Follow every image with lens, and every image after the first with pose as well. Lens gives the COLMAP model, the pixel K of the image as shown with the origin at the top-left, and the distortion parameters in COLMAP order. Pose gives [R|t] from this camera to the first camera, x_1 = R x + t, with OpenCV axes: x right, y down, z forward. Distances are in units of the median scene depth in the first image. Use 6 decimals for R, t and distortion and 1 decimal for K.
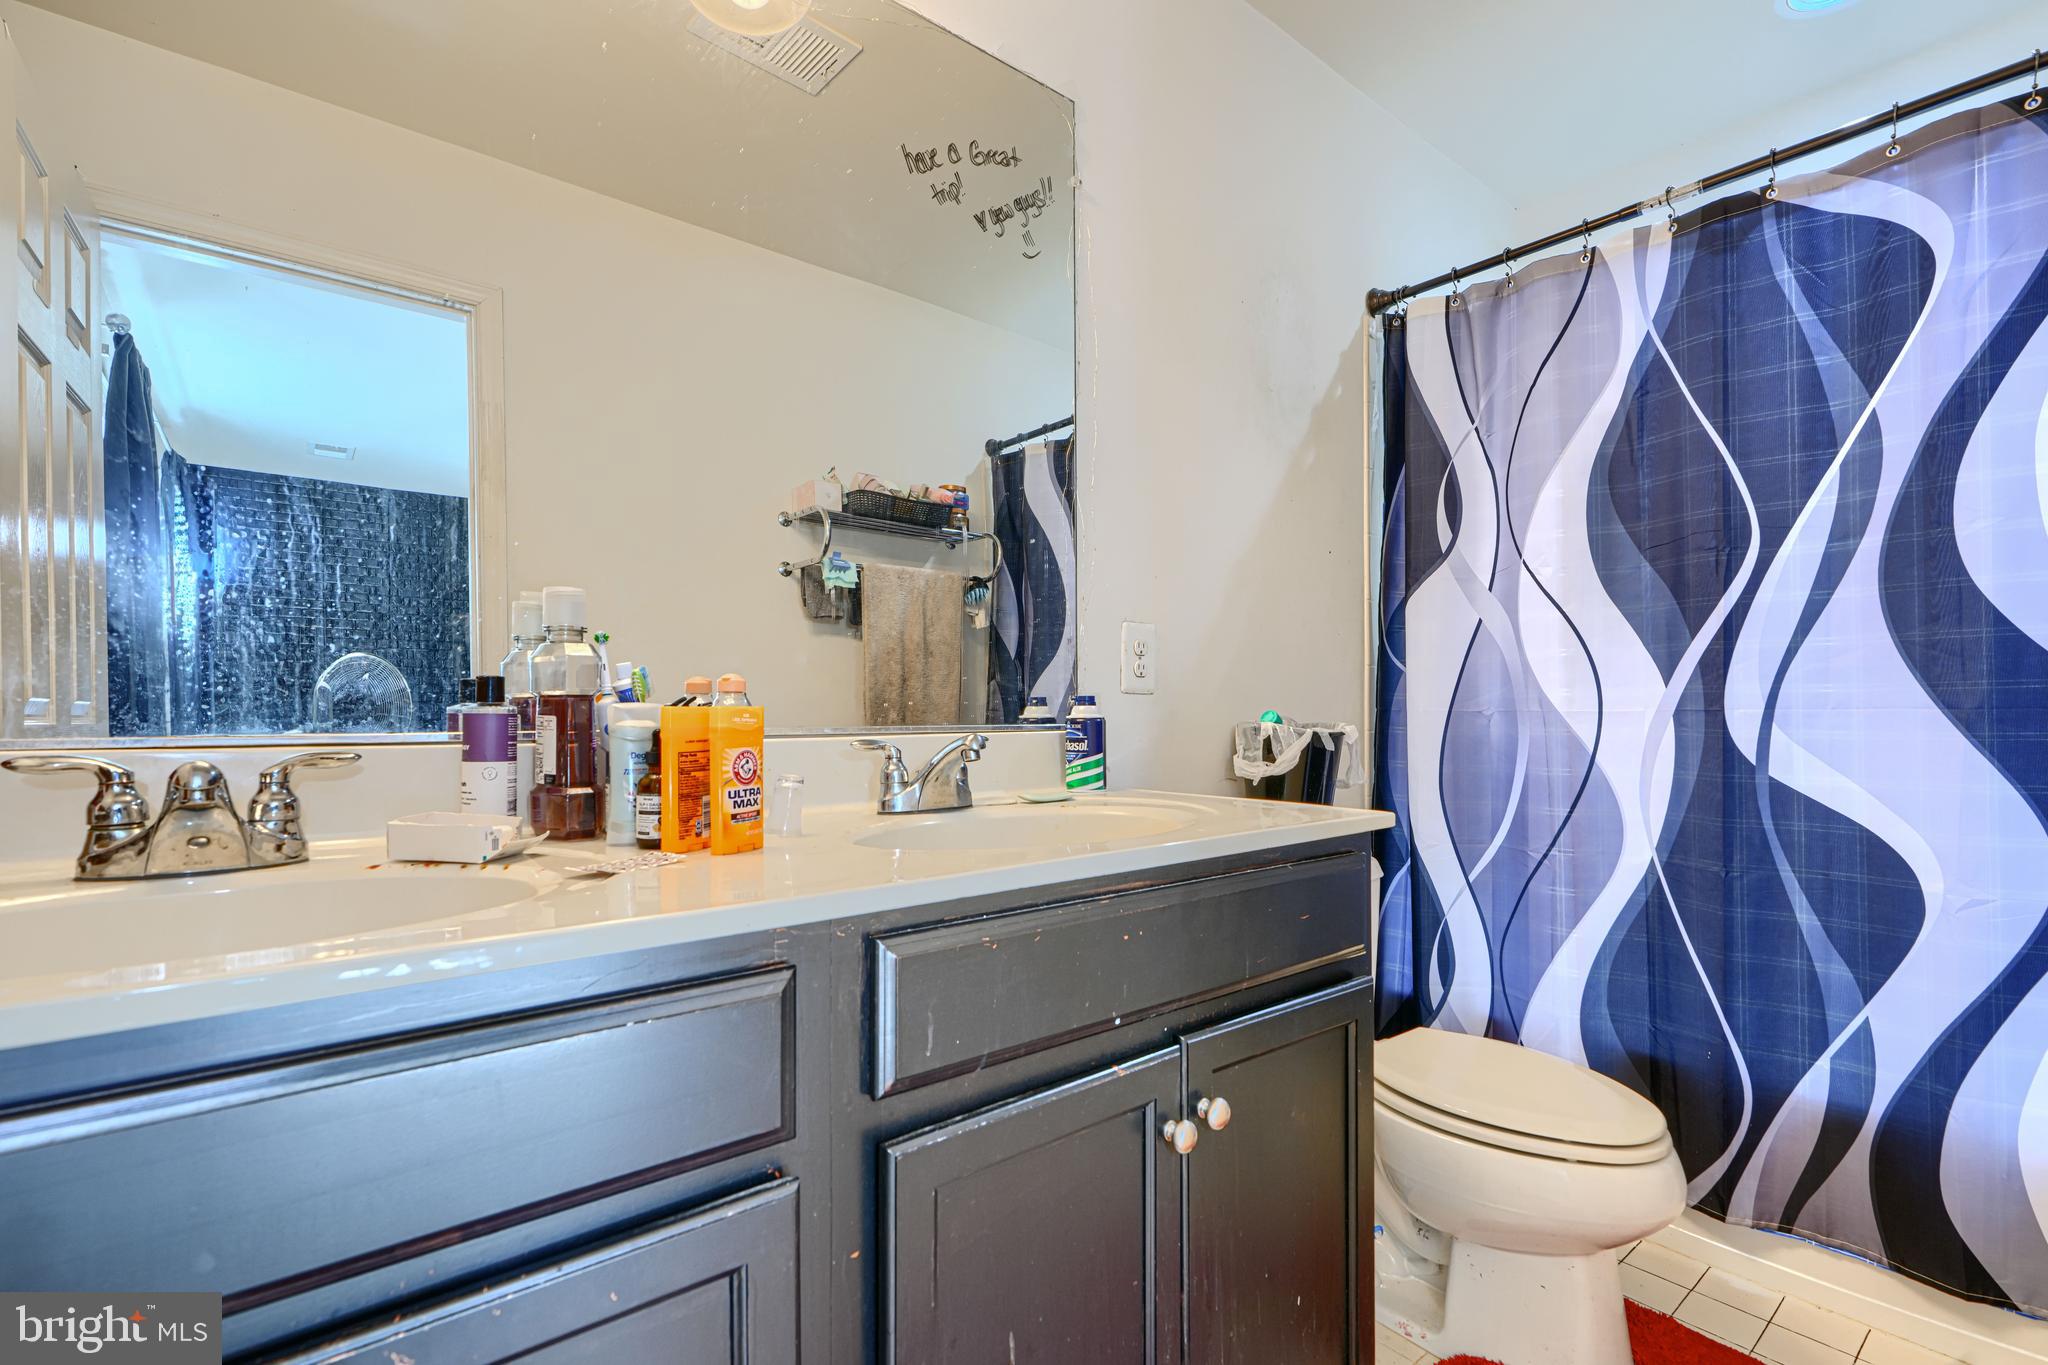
lens RADIAL K [[939.0, 0, 1025.8], [0, 939.0, 708.3], [0, 0, 1]] dist [0.000722, 0.000439]
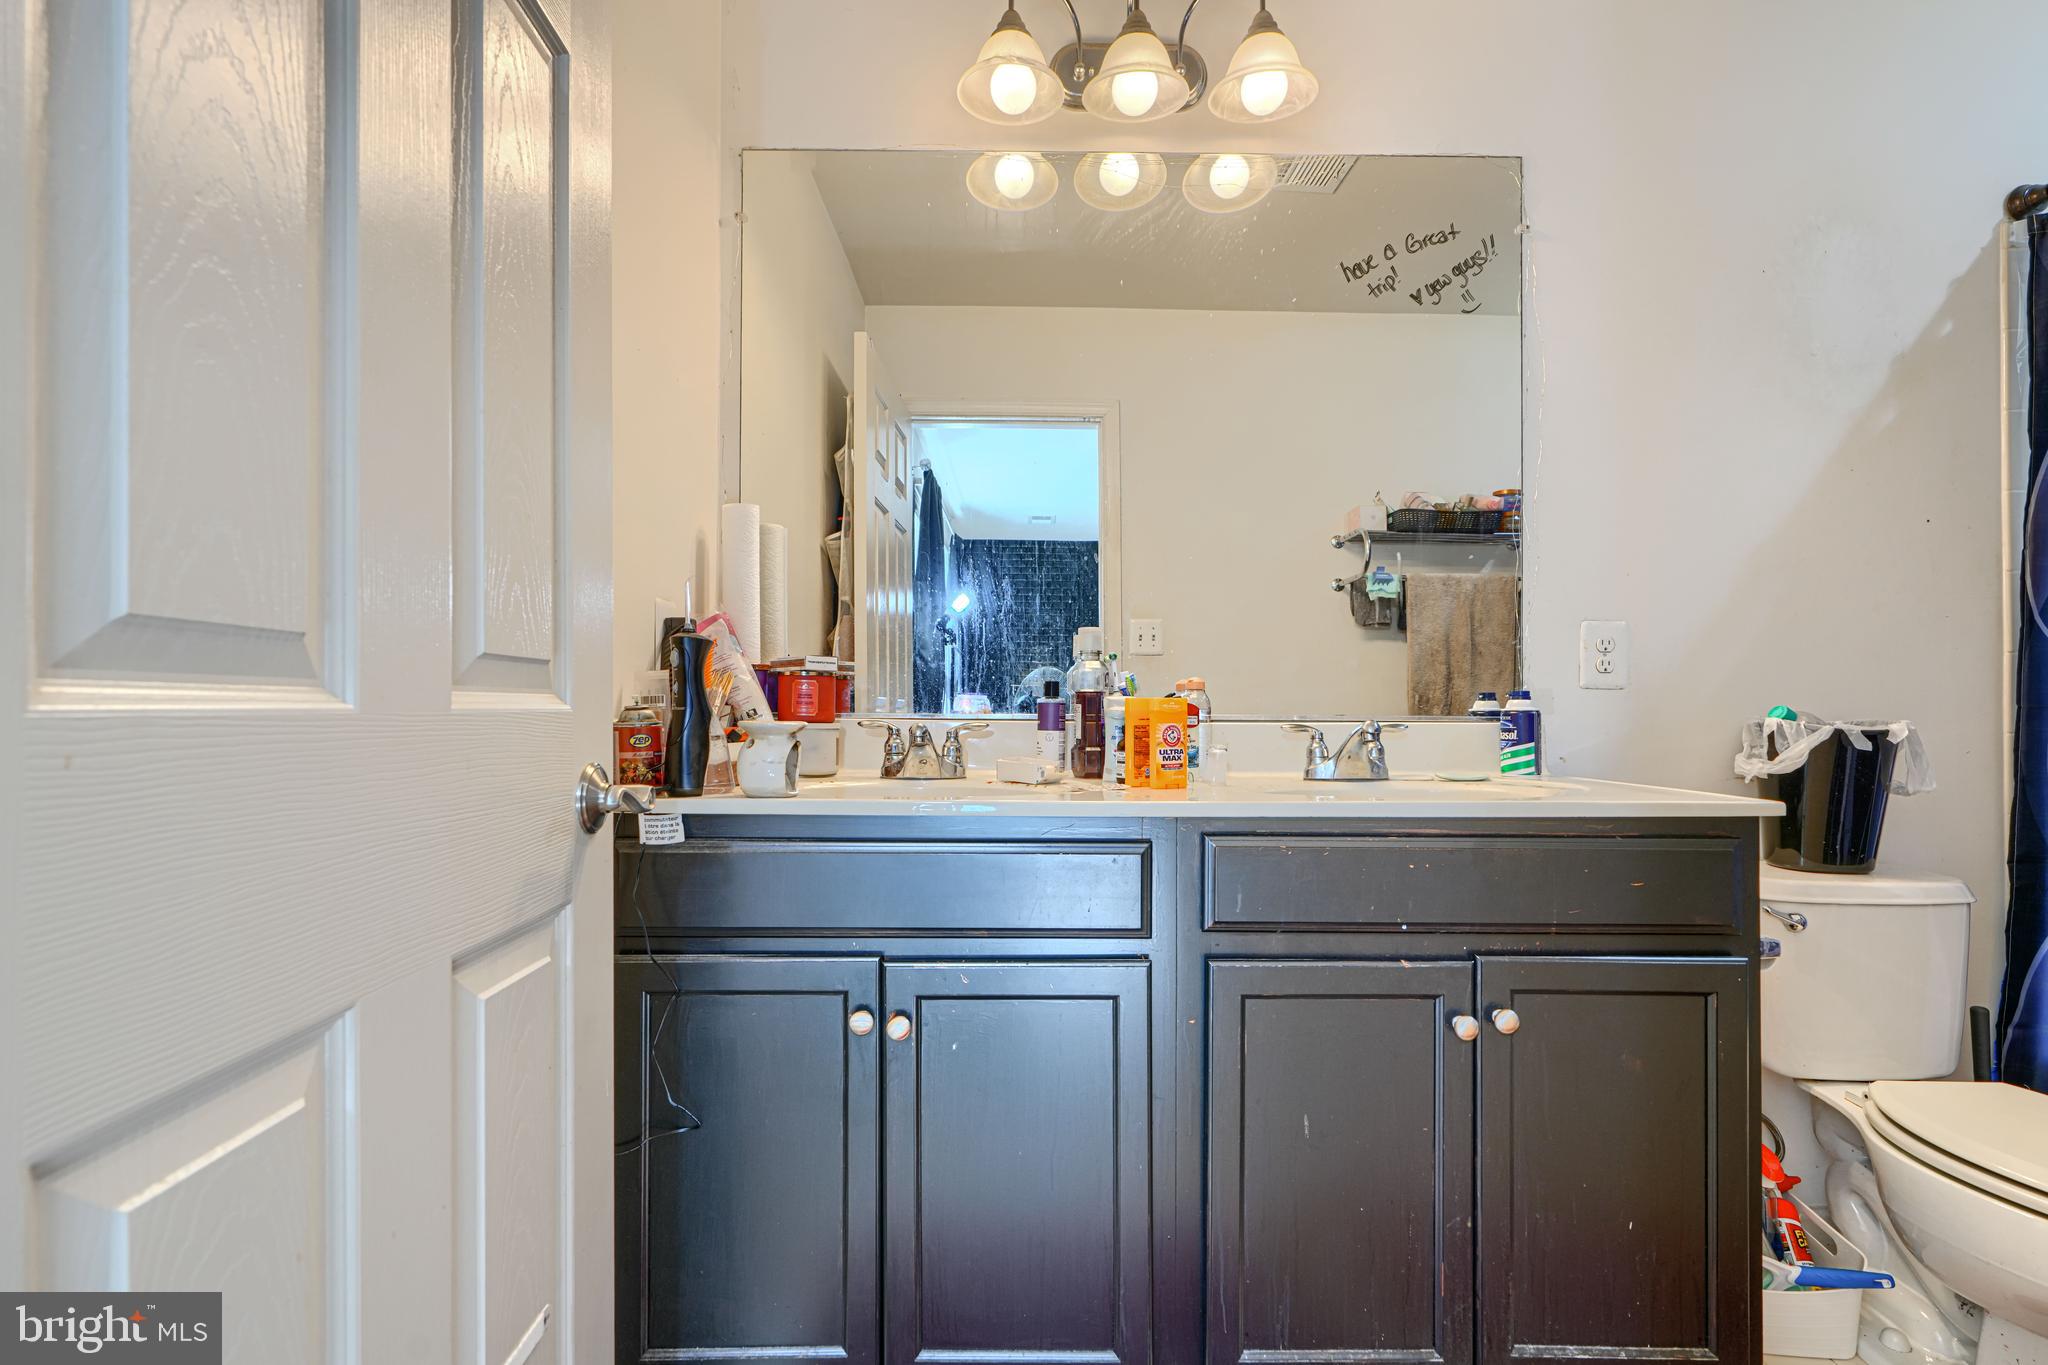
lens RADIAL K [[939.0, 0, 1025.8], [0, 939.0, 708.3], [0, 0, 1]] dist [0.000722, 0.000439]
pose [[0.778402, 0.002771, -0.627760, 0.355829], [-0.004877, 0.999987, -0.001634, 0.013867], [0.627747, 0.004334, 0.778406, -0.279005]]
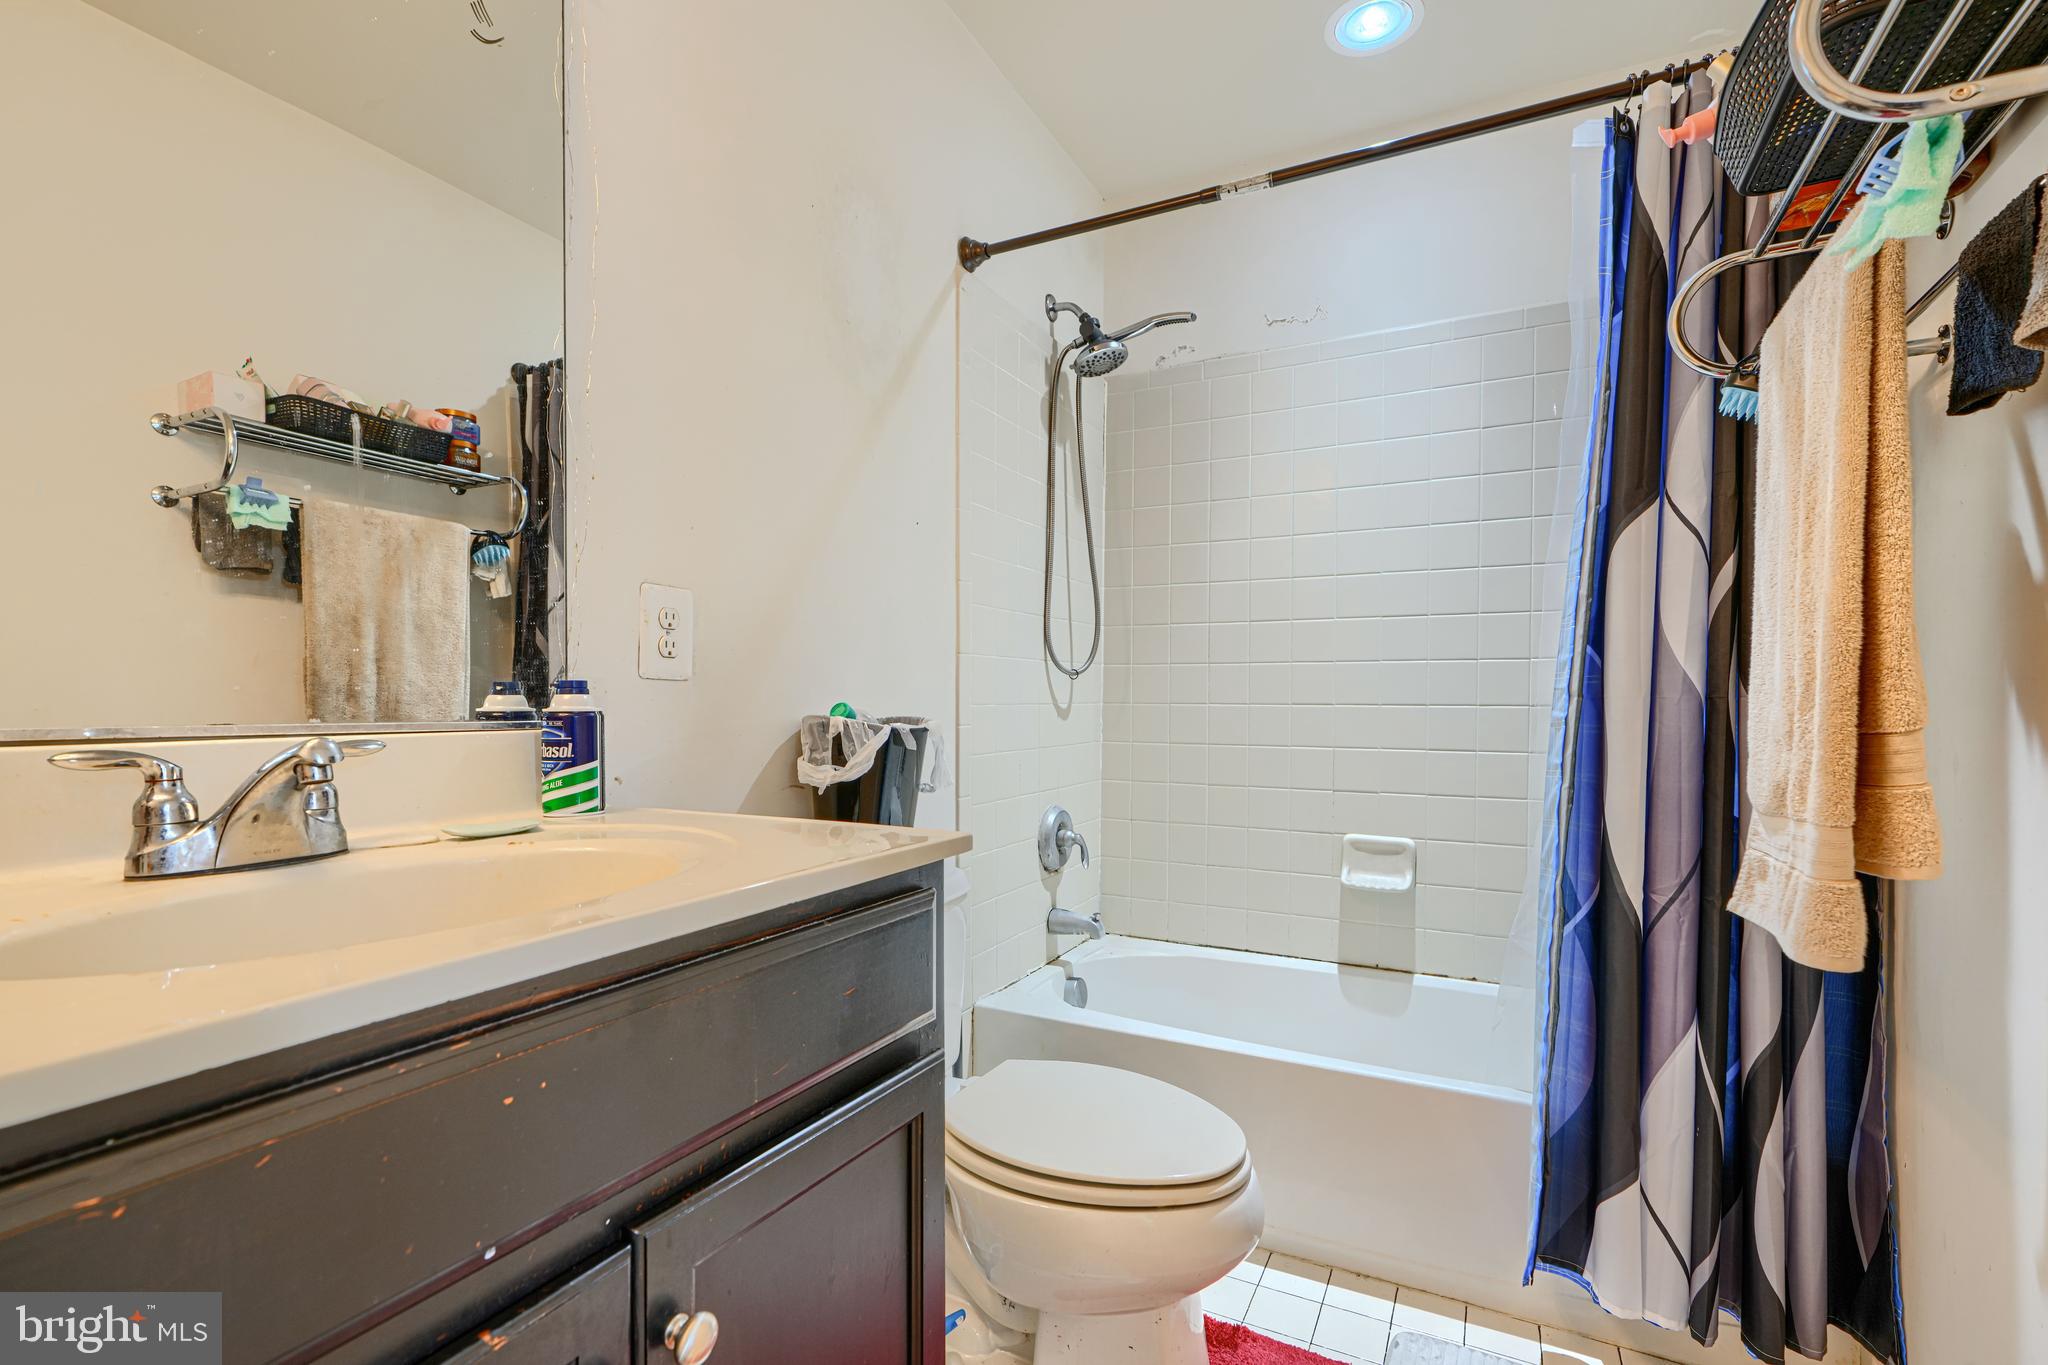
lens RADIAL K [[932.9, 0, 1028.3], [0, 932.9, 707.9], [0, 0, 1]] dist [0.001332, 0.000438]
pose [[0.917958, 0.001746, 0.396674, 0.115611], [-0.004277, 0.999976, 0.005498, 0.002351], [-0.396655, -0.006743, 0.917943, 0.245576]]
